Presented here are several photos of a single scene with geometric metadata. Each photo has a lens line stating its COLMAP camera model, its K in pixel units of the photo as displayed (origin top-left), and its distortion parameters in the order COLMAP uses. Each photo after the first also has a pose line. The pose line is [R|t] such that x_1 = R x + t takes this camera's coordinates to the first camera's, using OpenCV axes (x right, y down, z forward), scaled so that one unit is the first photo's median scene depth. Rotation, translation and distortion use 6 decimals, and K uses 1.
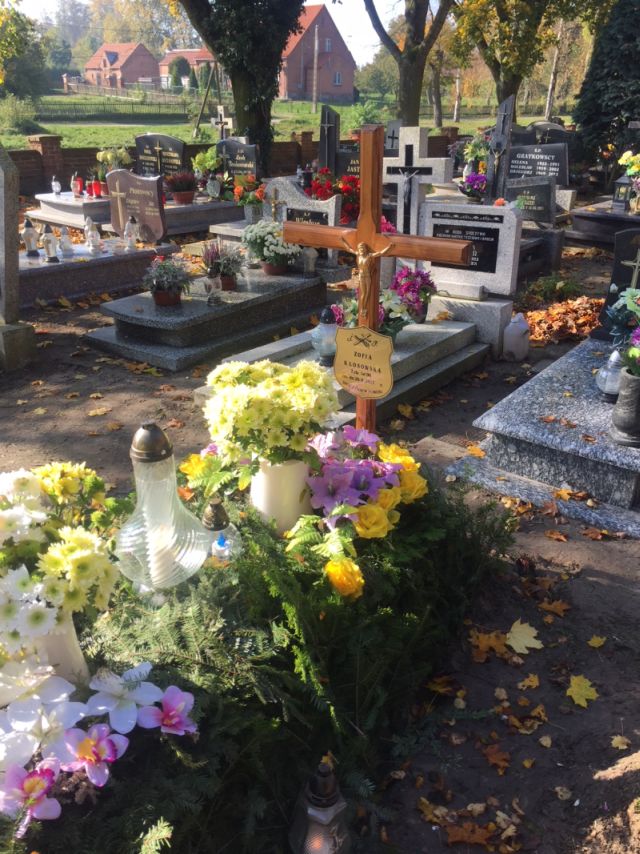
lens RADIAL K [[725.7, 0, 320.0], [0, 725.7, 427.0], [0, 0, 1]] dist [0.082975, -0.117412]
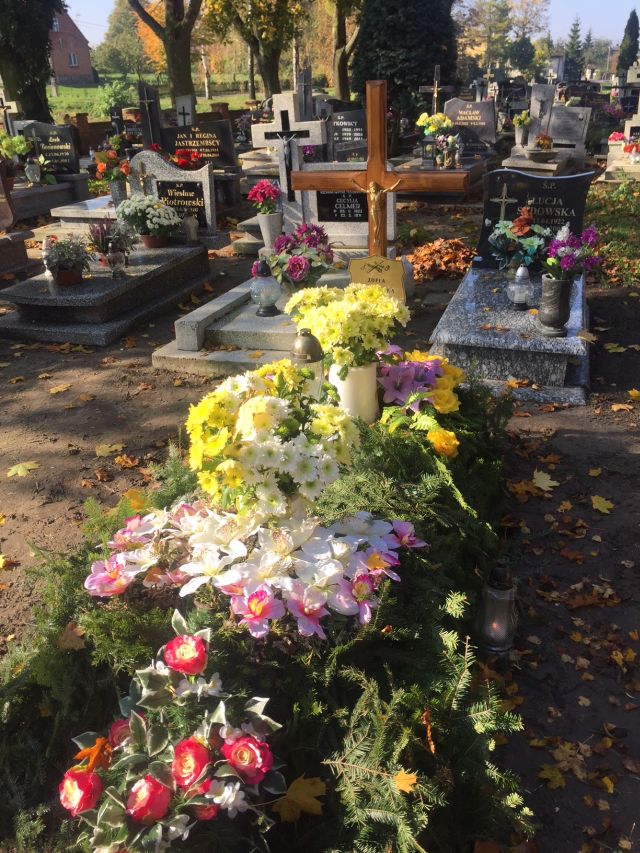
lens RADIAL K [[724.8, 0, 320.0], [0, 724.8, 426.5], [0, 0, 1]] dist [0.082975, -0.117412]
pose [[0.950705, -0.164588, 0.262812, -0.167798], [0.158157, 0.986361, 0.045594, 0.029975], [-0.266732, -0.001781, 0.963769, -0.050236]]
